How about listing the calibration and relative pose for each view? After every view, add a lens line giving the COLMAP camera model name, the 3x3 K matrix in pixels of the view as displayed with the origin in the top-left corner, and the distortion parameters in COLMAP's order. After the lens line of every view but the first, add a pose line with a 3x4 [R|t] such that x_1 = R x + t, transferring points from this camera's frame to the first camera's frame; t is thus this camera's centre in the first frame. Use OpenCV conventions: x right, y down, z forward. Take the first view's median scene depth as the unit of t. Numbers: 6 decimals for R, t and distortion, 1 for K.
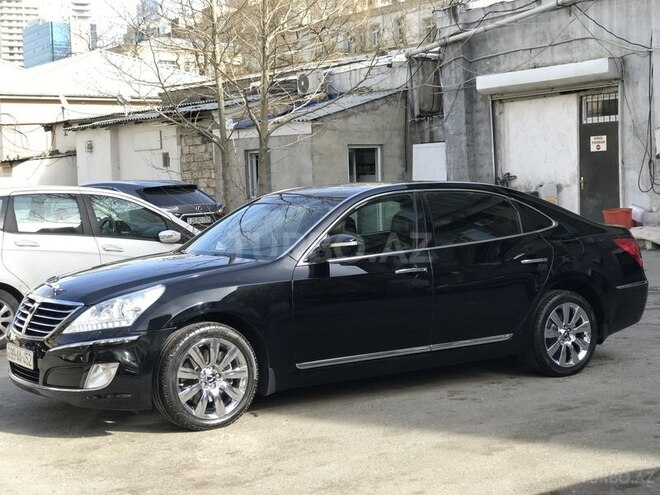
lens RADIAL K [[1087.9, 0, 330.0], [0, 1087.9, 247.5], [0, 0, 1]] dist [0.073369, 0.090545]
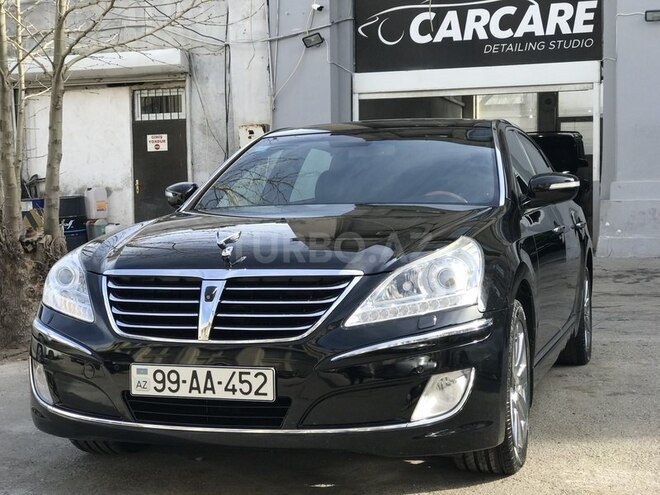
lens RADIAL K [[1087.9, 0, 330.0], [0, 1087.9, 247.5], [0, 0, 1]] dist [0.073369, 0.090545]
pose [[0.793096, -0.012832, 0.608961, -0.195370], [0.033275, 0.999198, -0.022281, 0.017259], [-0.608187, 0.037934, 0.792887, 0.193733]]
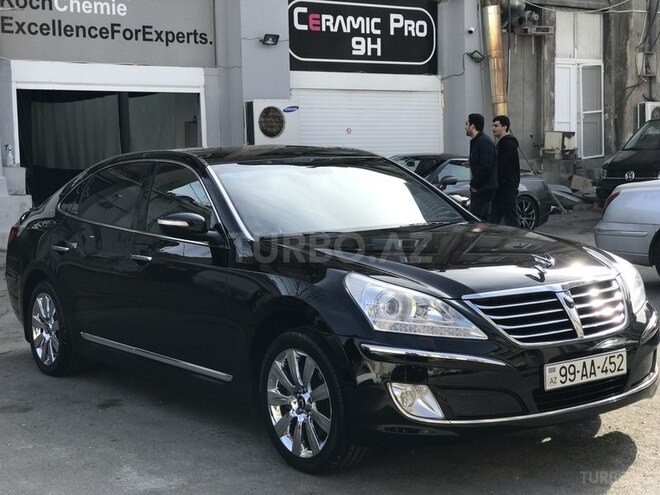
lens RADIAL K [[1087.9, 0, 330.0], [0, 1087.9, 247.5], [0, 0, 1]] dist [0.073369, 0.090545]
pose [[-0.026053, -0.058714, 0.997935, -0.338092], [0.097734, 0.993342, 0.060996, -0.011793], [-0.994871, 0.099122, -0.020142, 0.412295]]
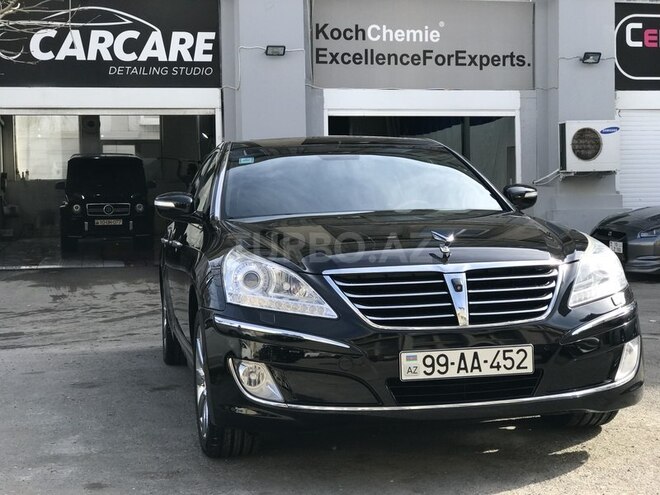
lens RADIAL K [[1087.9, 0, 330.0], [0, 1087.9, 247.5], [0, 0, 1]] dist [0.073369, 0.090545]
pose [[0.378644, -0.014535, 0.925428, -0.302442], [0.075824, 0.997003, -0.015365, 0.014497], [-0.922431, 0.075987, 0.378611, 0.297727]]
